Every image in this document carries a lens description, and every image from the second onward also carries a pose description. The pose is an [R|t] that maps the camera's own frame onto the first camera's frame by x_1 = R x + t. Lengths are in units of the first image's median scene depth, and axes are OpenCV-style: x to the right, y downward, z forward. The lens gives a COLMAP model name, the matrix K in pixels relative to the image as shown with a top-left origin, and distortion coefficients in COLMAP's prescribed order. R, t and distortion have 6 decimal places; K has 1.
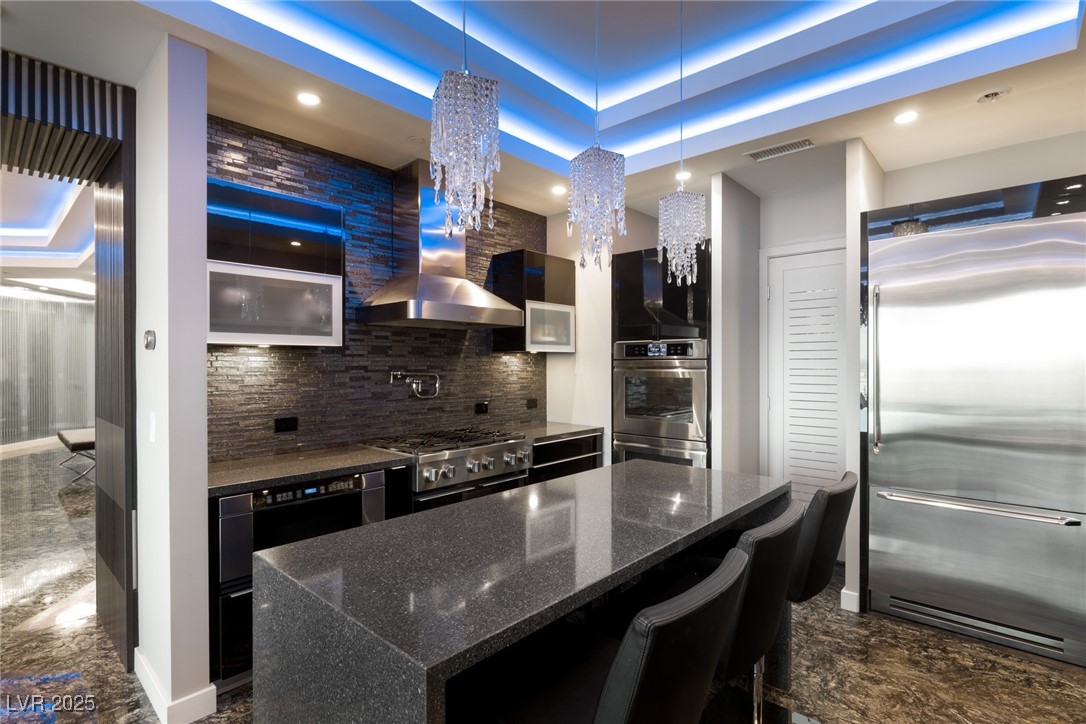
lens RADIAL K [[534.0, 0, 543.0], [0, 534.0, 364.6], [0, 0, 1]] dist [0.007119, 0.000754]
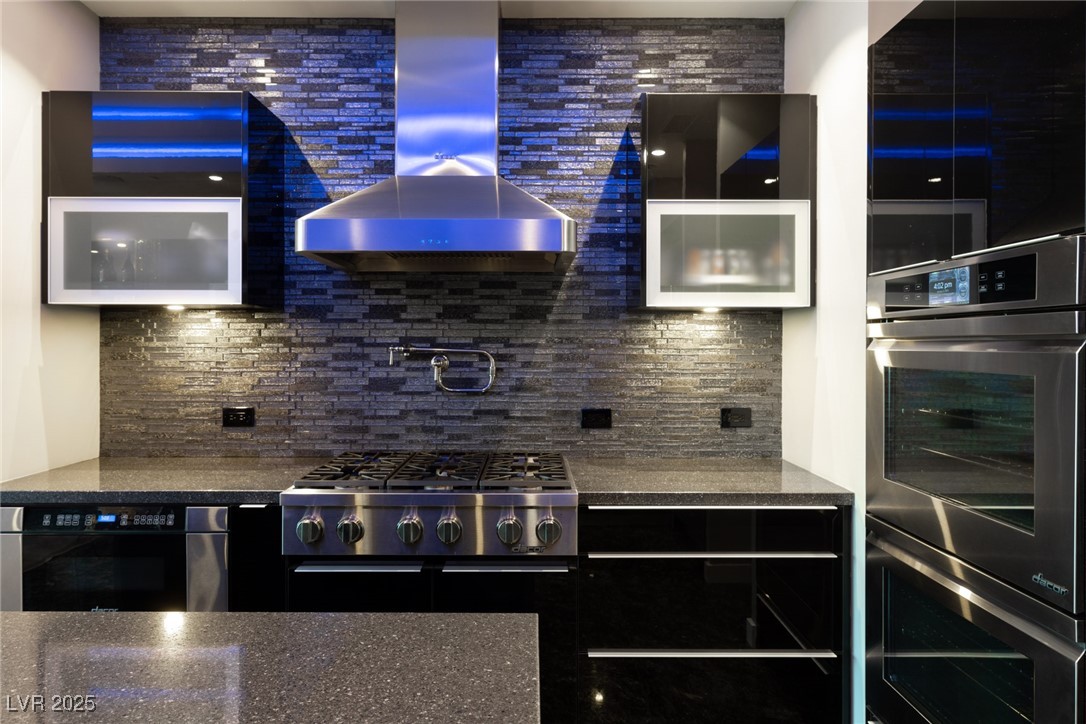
lens RADIAL K [[696.5, 0, 529.6], [0, 696.5, 338.7], [0, 0, 1]] dist [0.032680, -0.002787]
pose [[0.653856, 0.003188, -0.756613, 0.431727], [-0.005100, 0.999987, -0.000194, 0.003995], [0.756602, 0.003985, 0.653863, 0.597201]]
